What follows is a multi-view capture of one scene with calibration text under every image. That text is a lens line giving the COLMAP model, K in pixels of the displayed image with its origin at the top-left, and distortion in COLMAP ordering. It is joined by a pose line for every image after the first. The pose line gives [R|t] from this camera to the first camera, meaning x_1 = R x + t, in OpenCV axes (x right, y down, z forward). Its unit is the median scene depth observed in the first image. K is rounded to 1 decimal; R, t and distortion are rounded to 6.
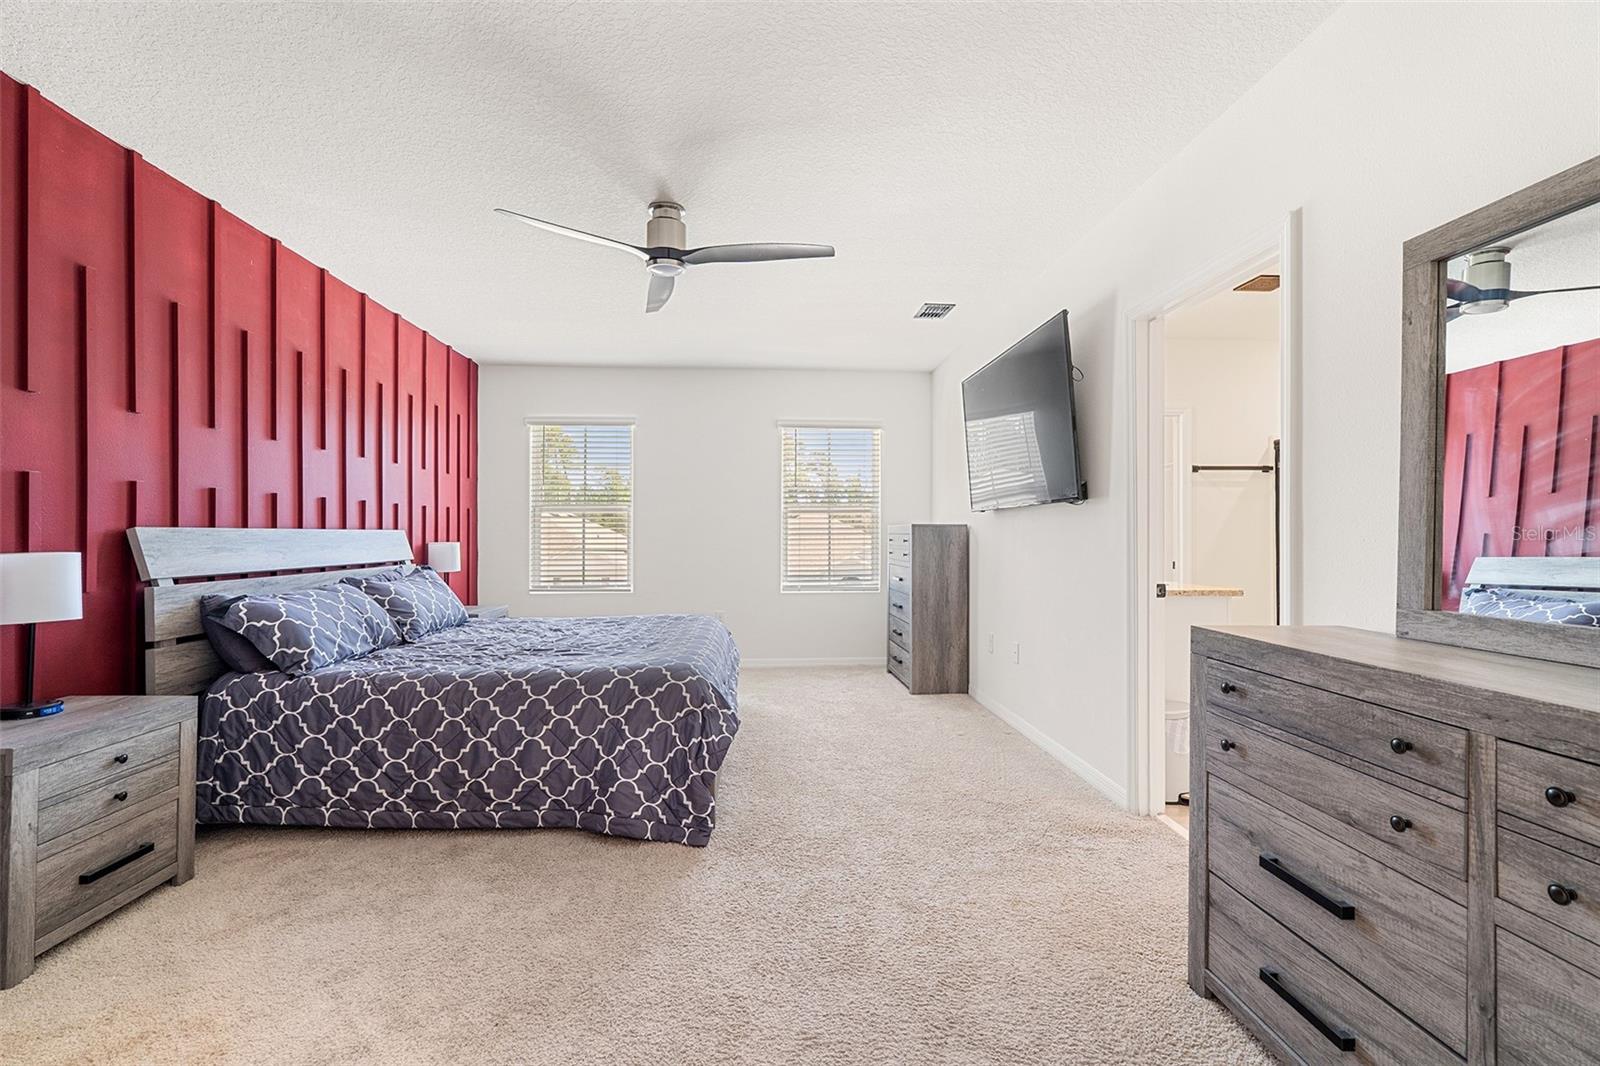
lens RADIAL K [[732.2, 0, 806.7], [0, 732.2, 522.8], [0, 0, 1]] dist [0.001424, 0.000346]
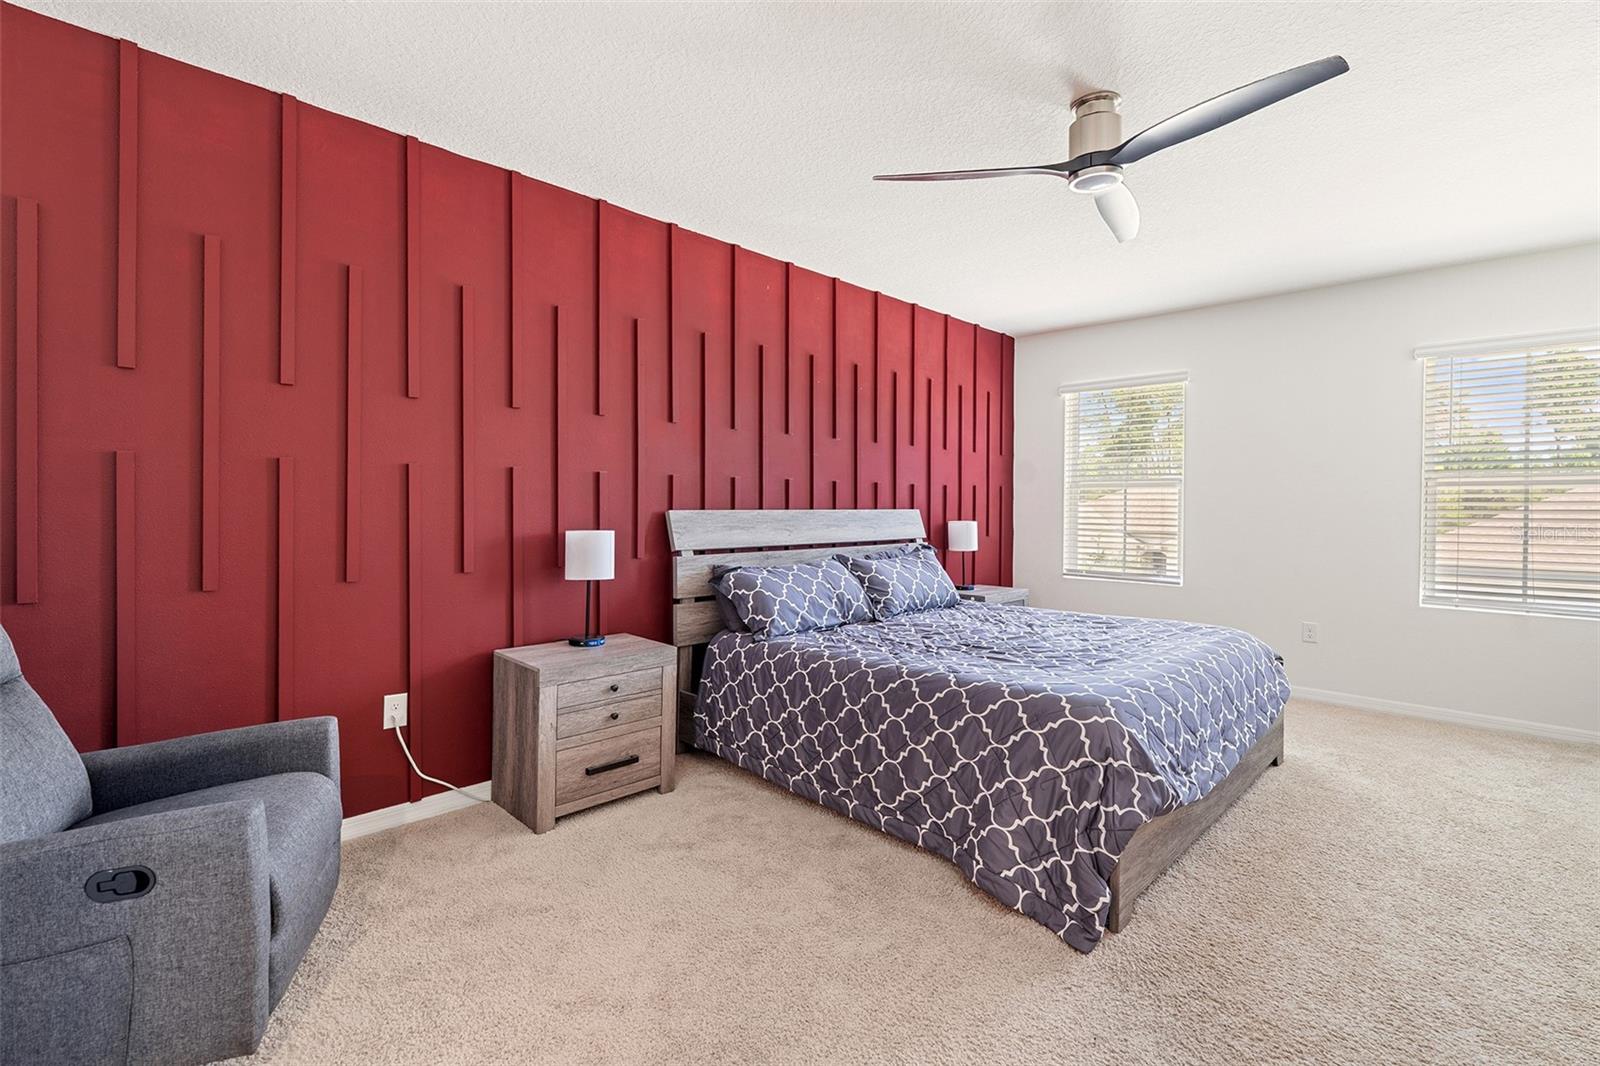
lens RADIAL K [[742.1, 0, 802.7], [0, 742.1, 499.5], [0, 0, 1]] dist [-0.001530, 0.000738]
pose [[0.654578, 0.003306, -0.755987, 0.233668], [0.004605, 0.999954, 0.008360, -0.022345], [0.755981, -0.008954, 0.654533, 0.294341]]
